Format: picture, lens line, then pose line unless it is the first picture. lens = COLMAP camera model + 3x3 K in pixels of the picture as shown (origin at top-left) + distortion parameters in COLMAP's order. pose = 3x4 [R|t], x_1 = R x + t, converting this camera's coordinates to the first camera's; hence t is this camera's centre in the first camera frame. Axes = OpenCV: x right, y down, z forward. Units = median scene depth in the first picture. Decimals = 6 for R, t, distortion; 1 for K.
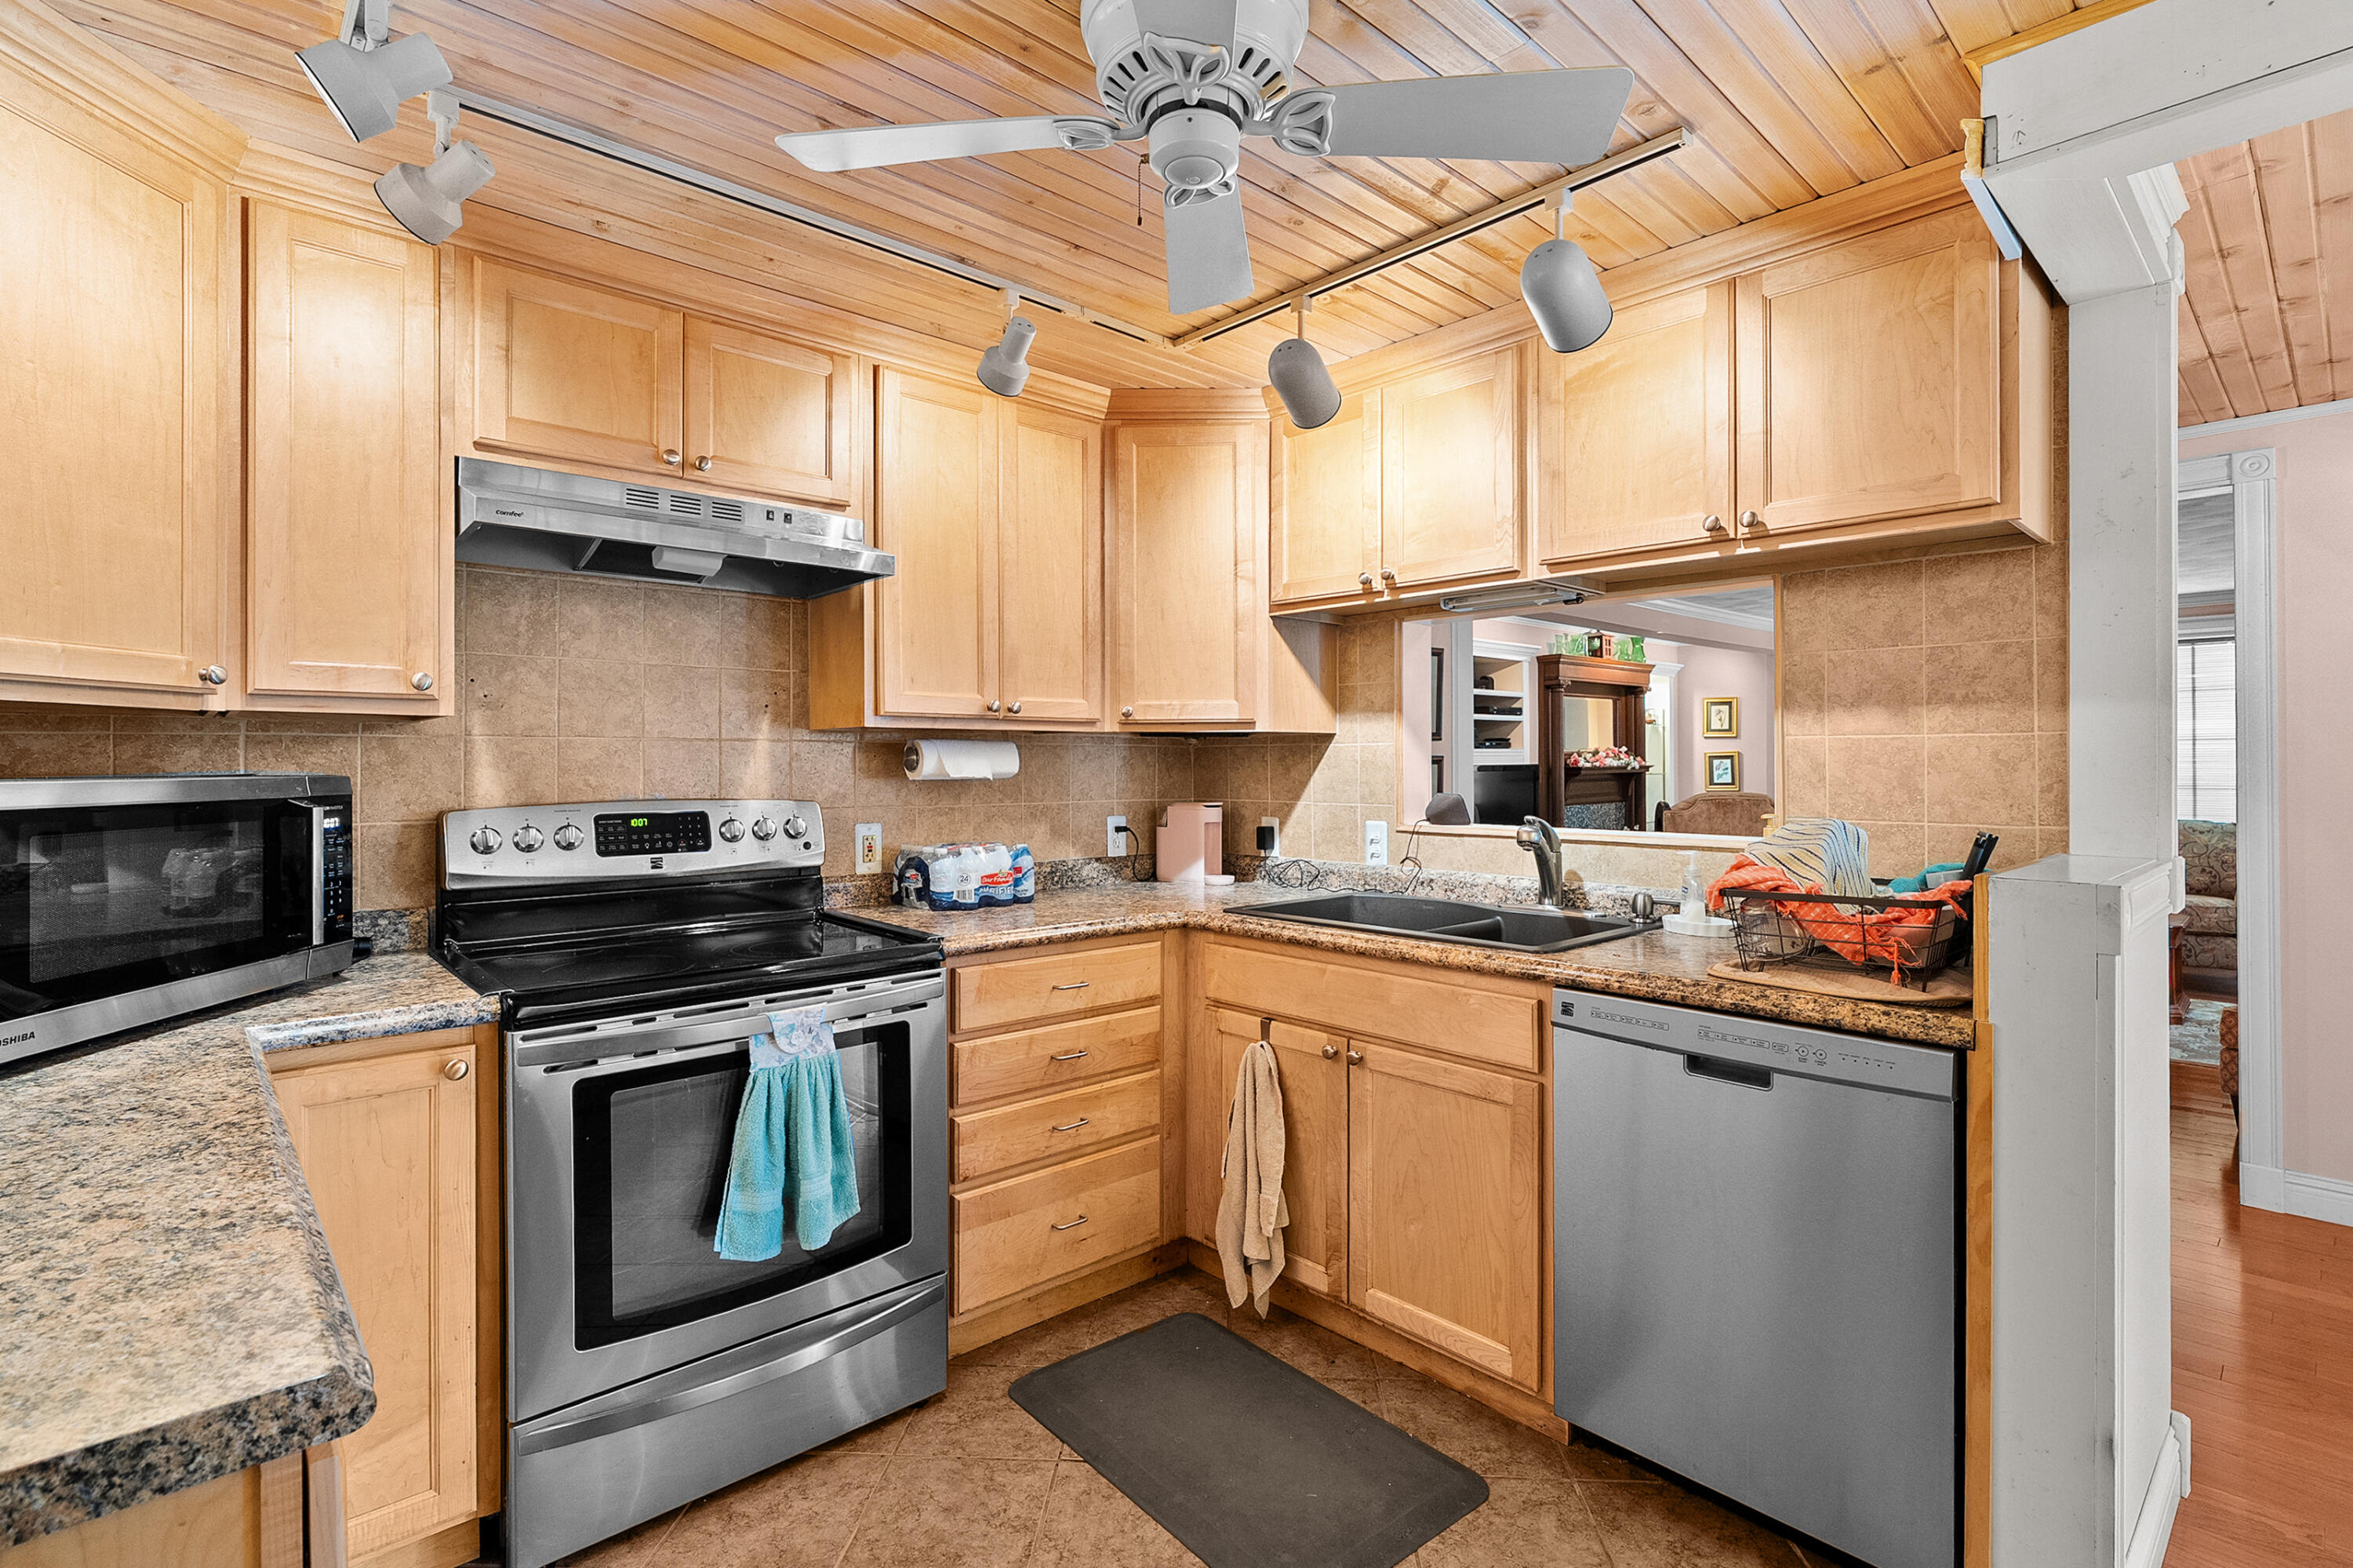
lens RADIAL K [[1100.1, 0, 1178.5], [0, 1100.1, 757.8], [0, 0, 1]] dist [-0.003223, 0.000064]
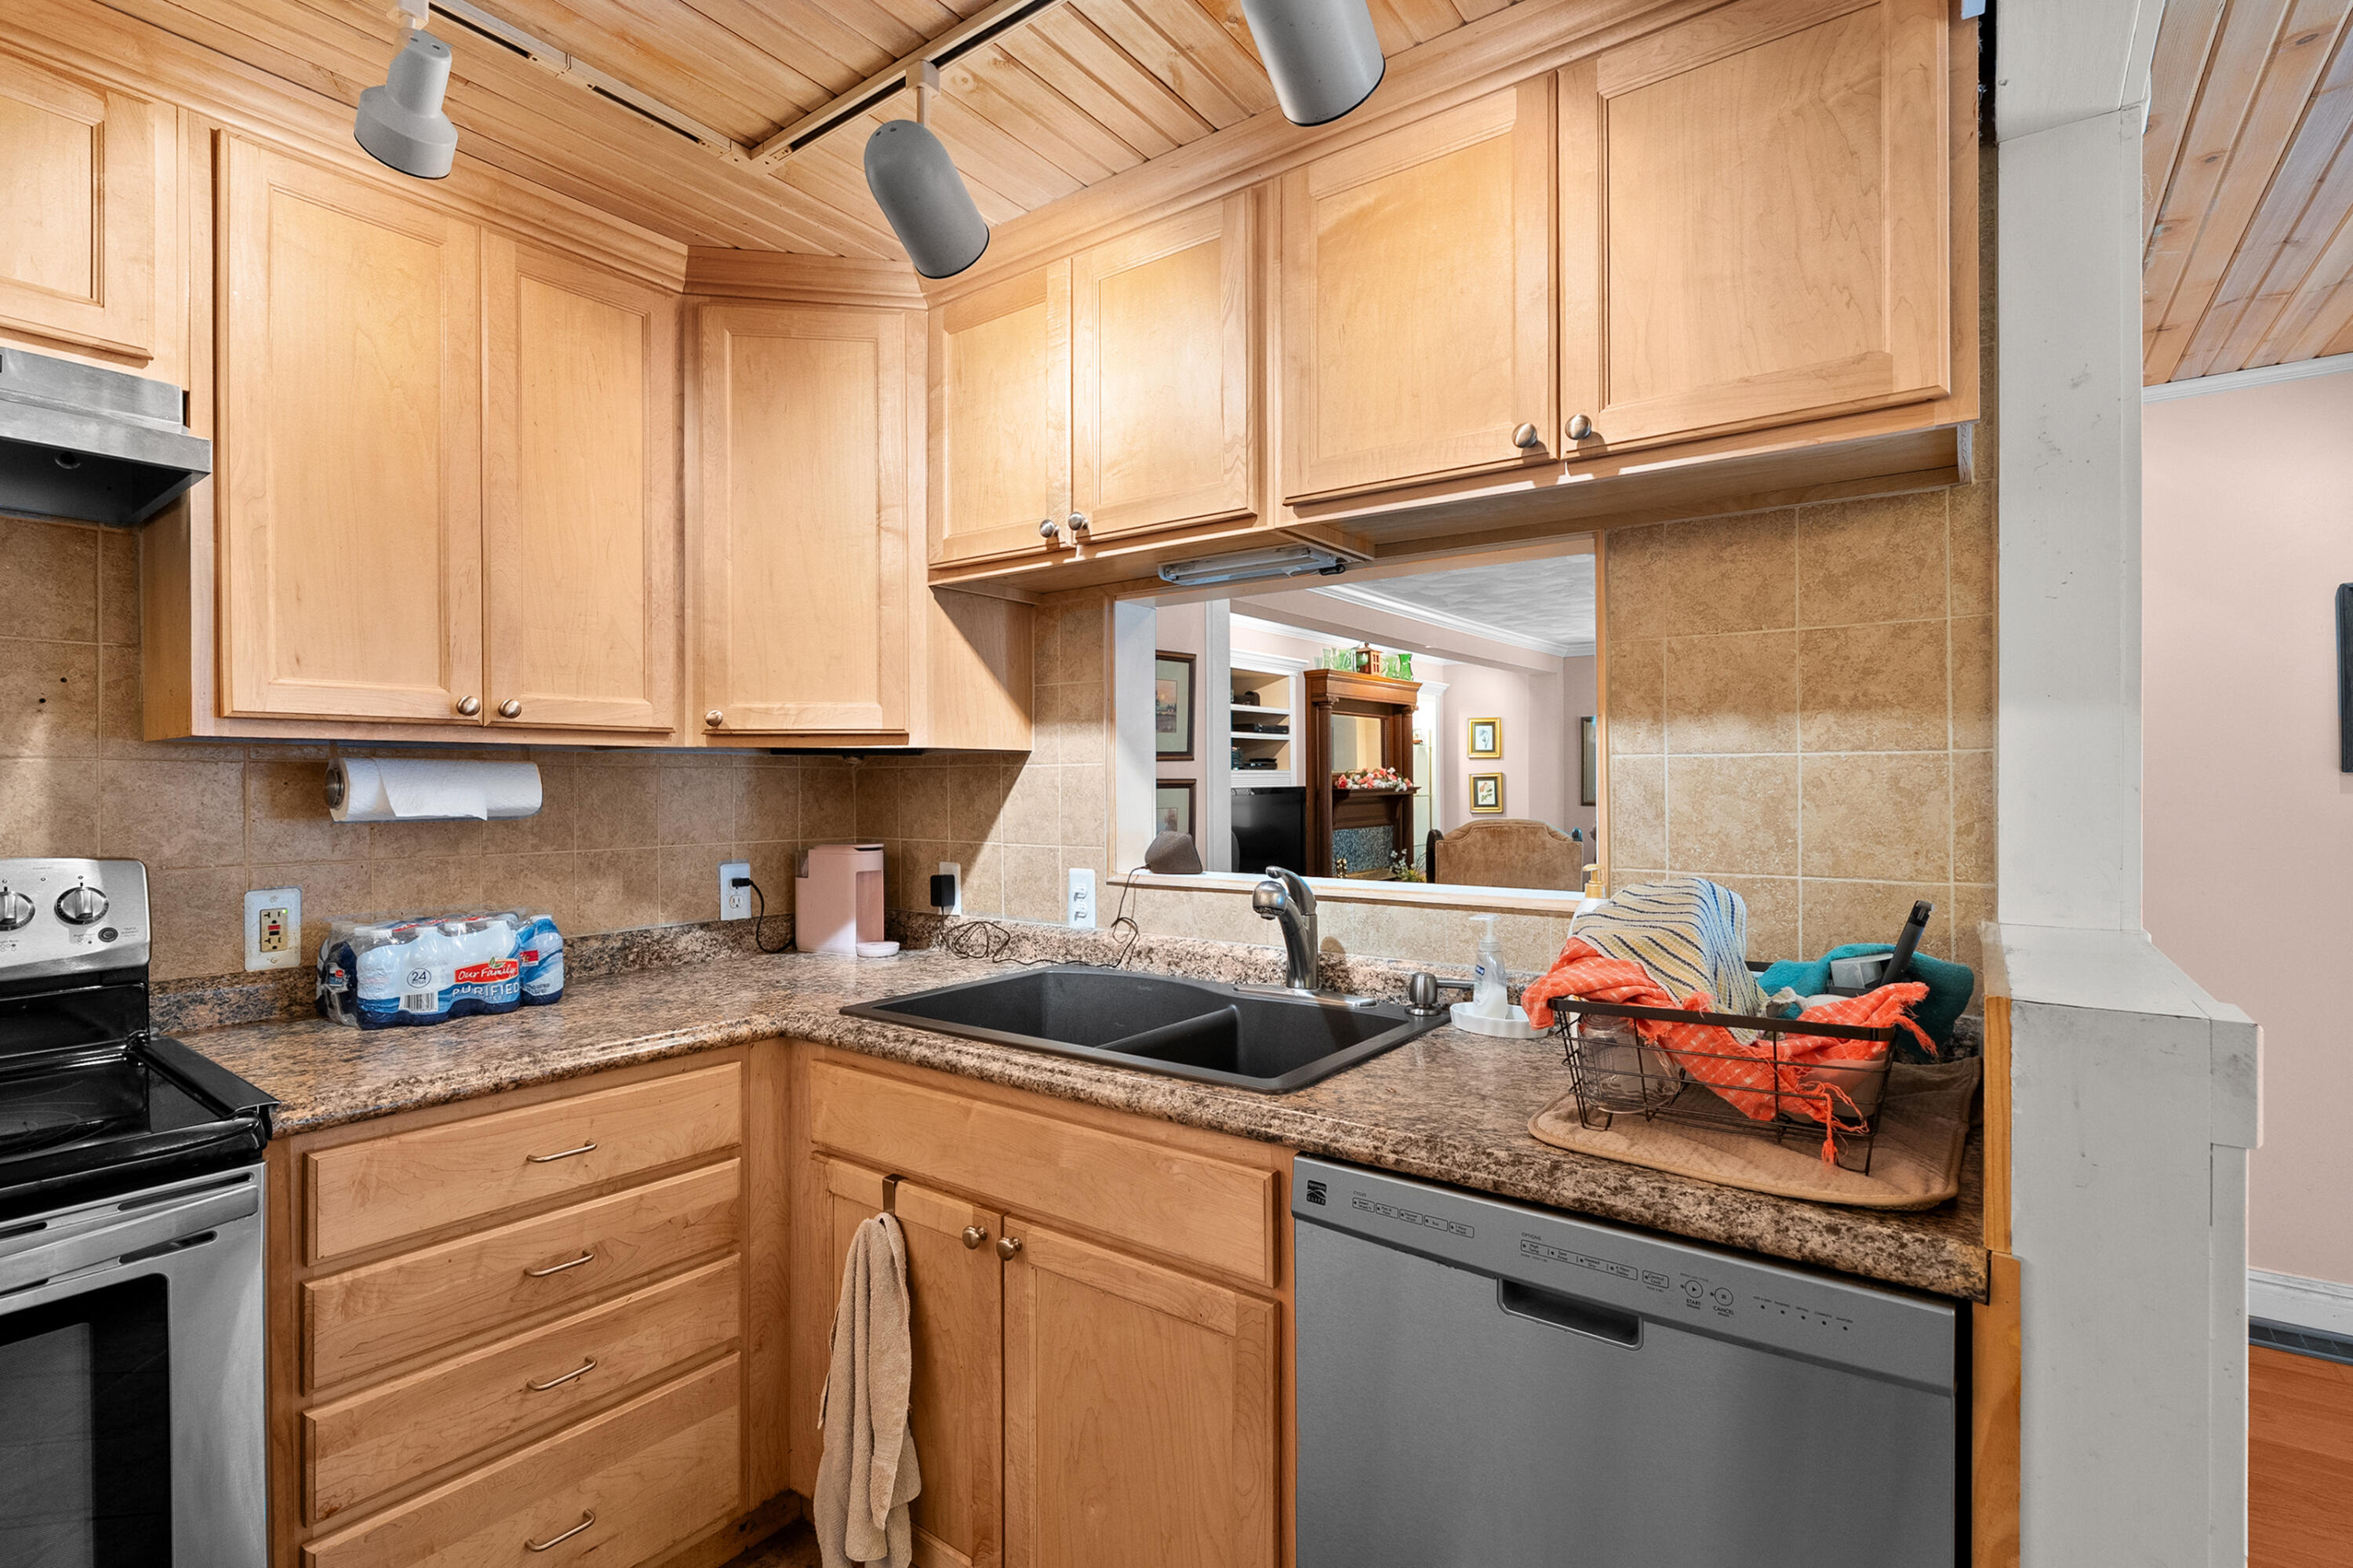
lens RADIAL K [[1089.0, 0, 1175.1], [0, 1089.0, 782.0], [0, 0, 1]] dist [-0.002168, -0.000503]
pose [[0.981971, -0.002095, 0.189021, 0.122003], [0.001401, 0.999992, 0.003806, -0.004503], [-0.189027, -0.003472, 0.981966, 0.315428]]
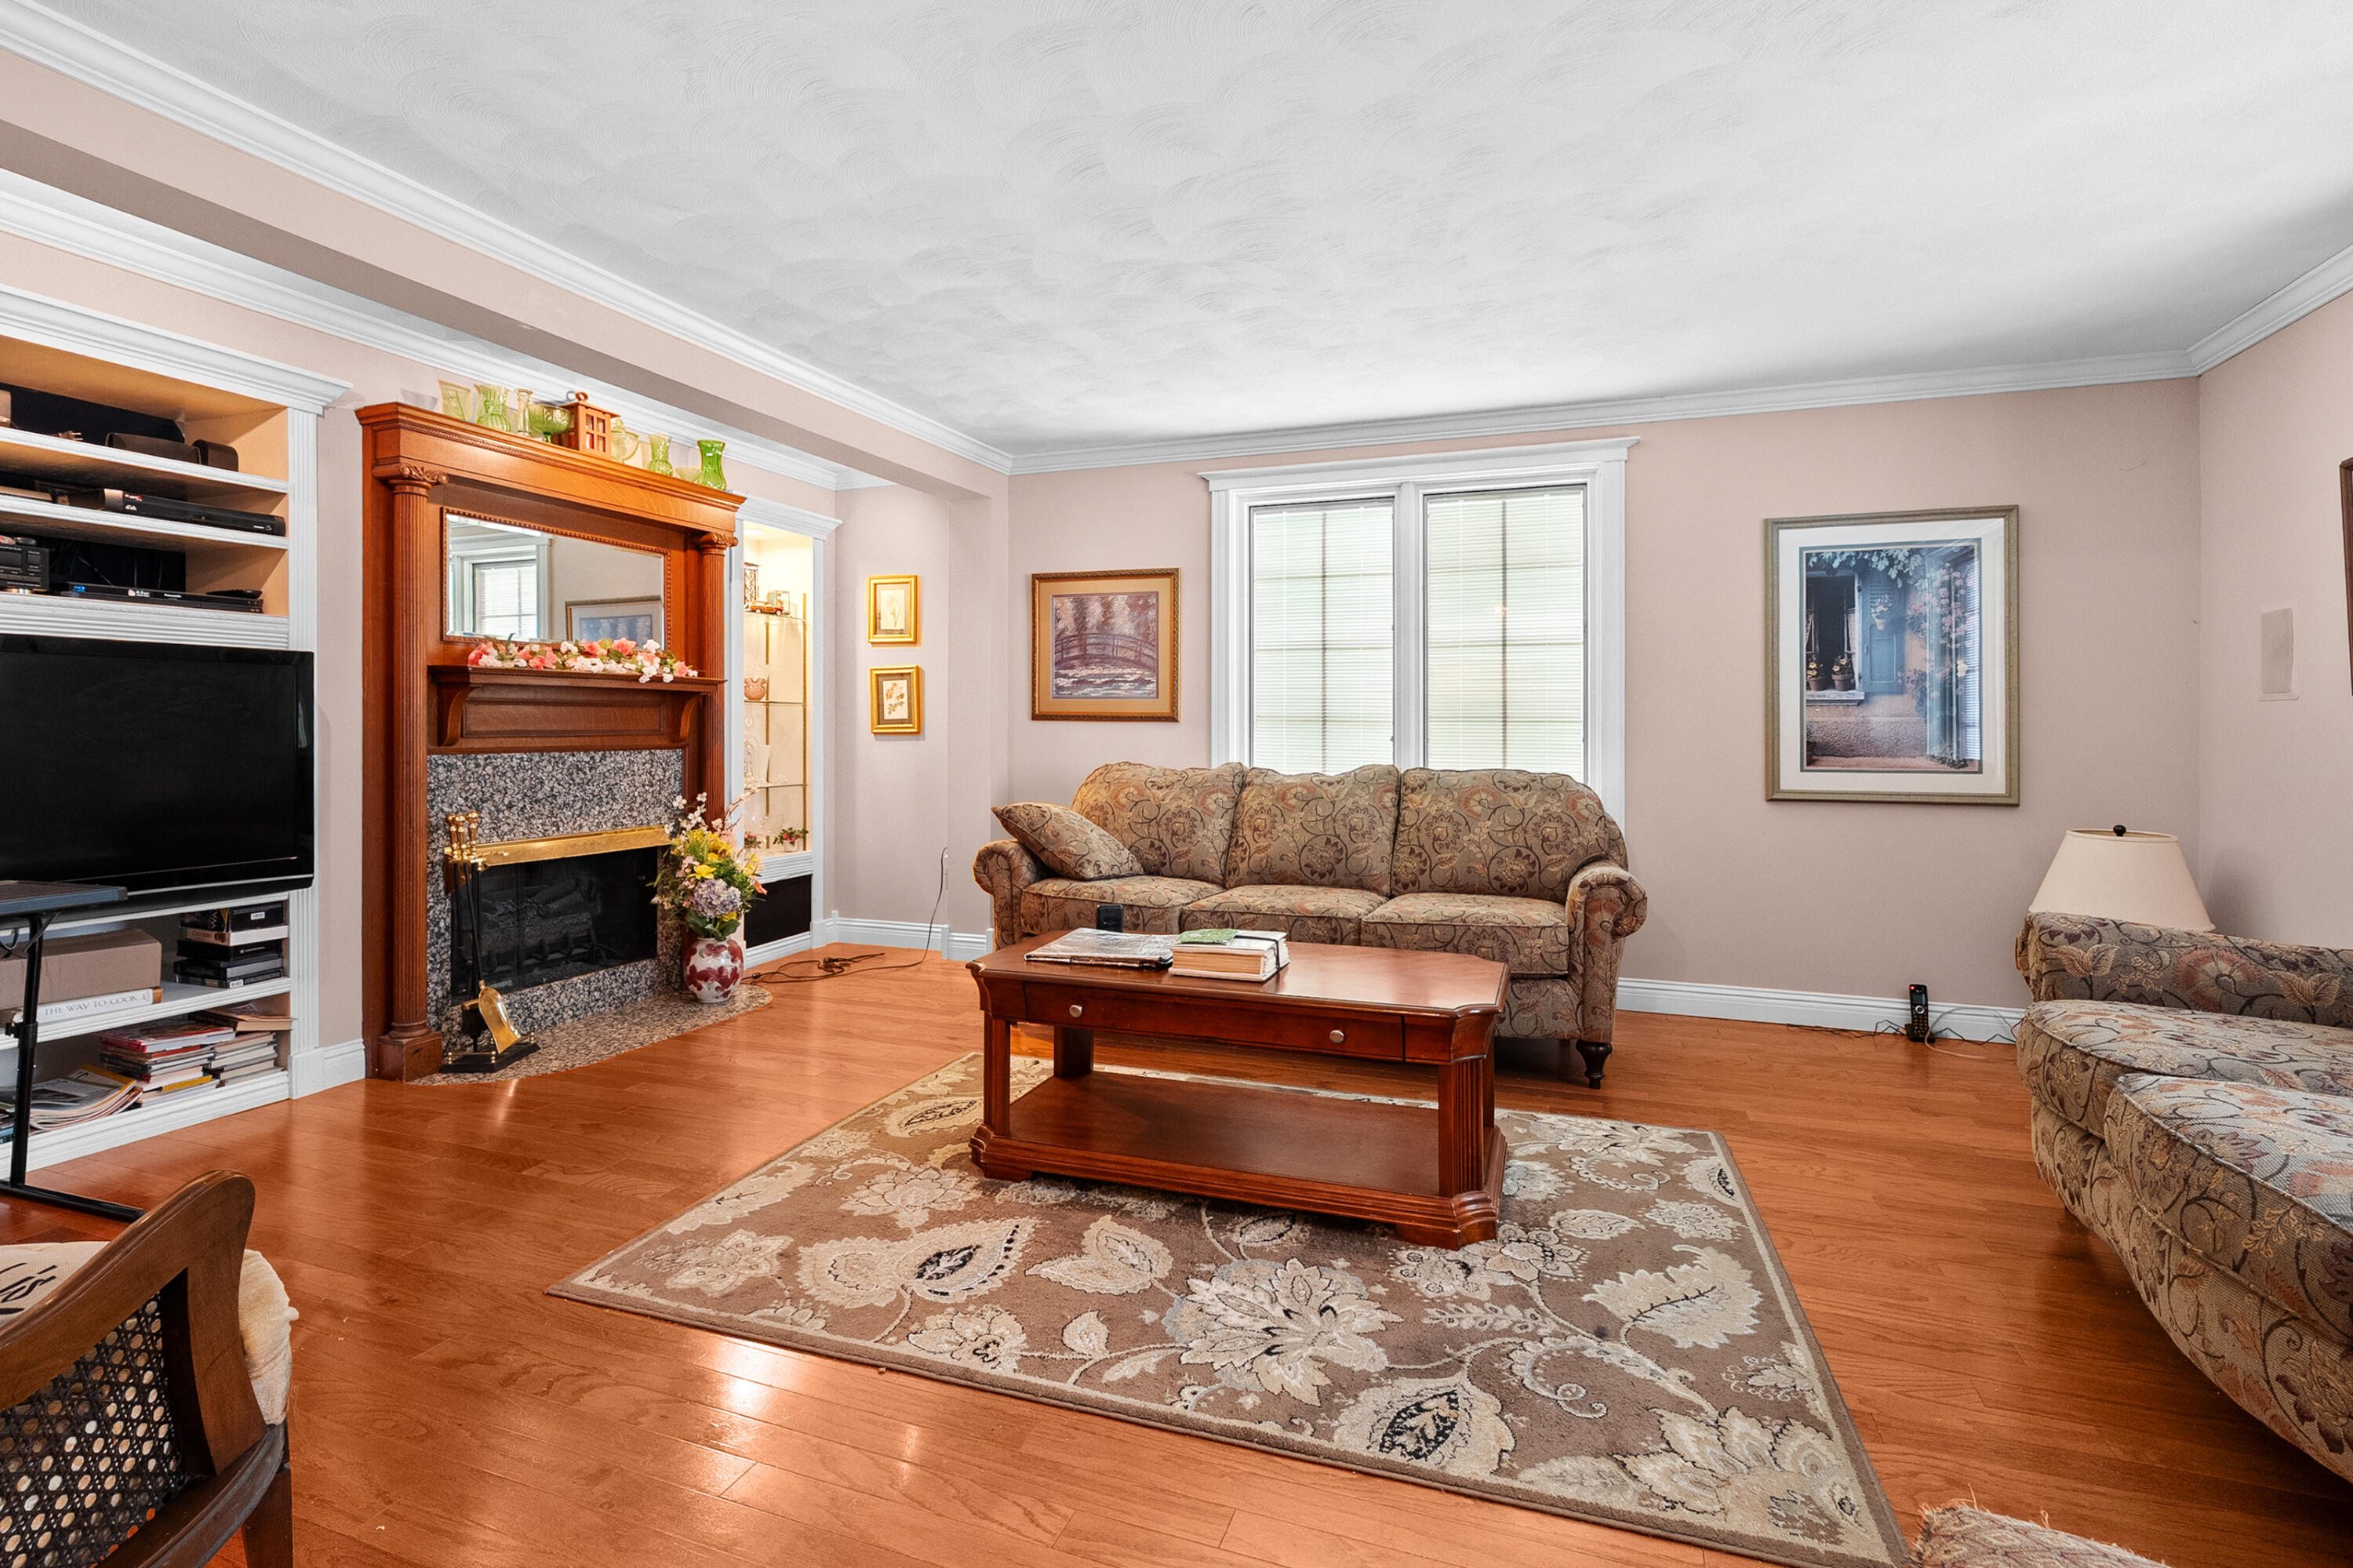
lens RADIAL K [[1099.7, 0, 1171.3], [0, 1099.7, 728.2], [0, 0, 1]] dist [-0.002545, -0.000269]
pose [[0.888499, 0.007780, 0.458813, 1.174695], [-0.009271, 0.999957, 0.000997, 0.086149], [-0.458786, -0.005139, 0.888532, 1.326330]]
